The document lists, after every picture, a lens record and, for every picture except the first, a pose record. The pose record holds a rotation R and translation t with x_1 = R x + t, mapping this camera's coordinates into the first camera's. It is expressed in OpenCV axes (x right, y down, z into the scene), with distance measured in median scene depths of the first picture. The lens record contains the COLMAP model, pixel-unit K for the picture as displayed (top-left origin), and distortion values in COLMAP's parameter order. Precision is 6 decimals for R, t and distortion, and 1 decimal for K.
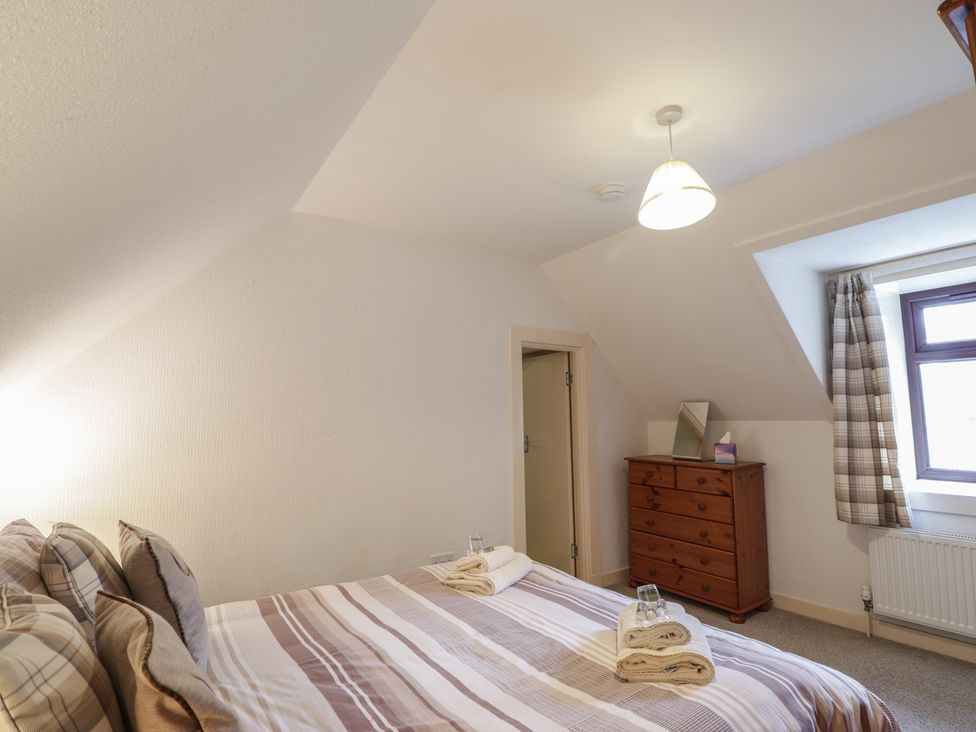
lens RADIAL K [[536.9, 0, 488.1], [0, 536.9, 363.2], [0, 0, 1]] dist [-0.006897, -0.003123]
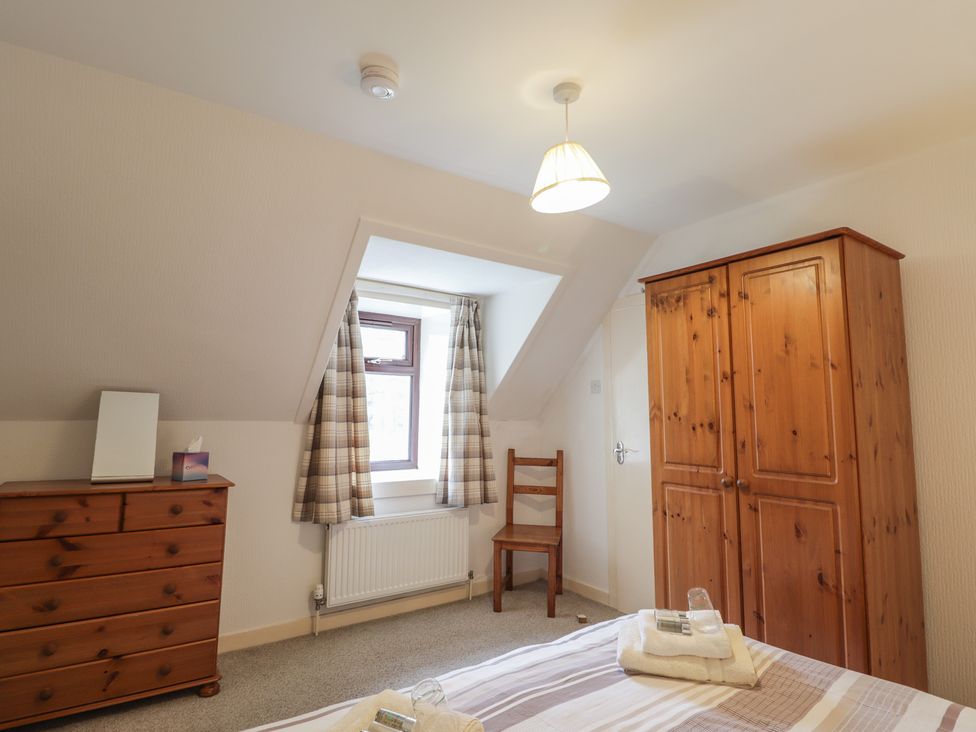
lens RADIAL K [[536.9, 0, 489.2], [0, 536.9, 366.6], [0, 0, 1]] dist [-0.006897, -0.003123]
pose [[-0.030291, 0.103441, 0.994174, -0.296820], [-0.107672, 0.988505, -0.106132, 0.068328], [-0.993725, -0.110259, -0.018805, 0.623526]]
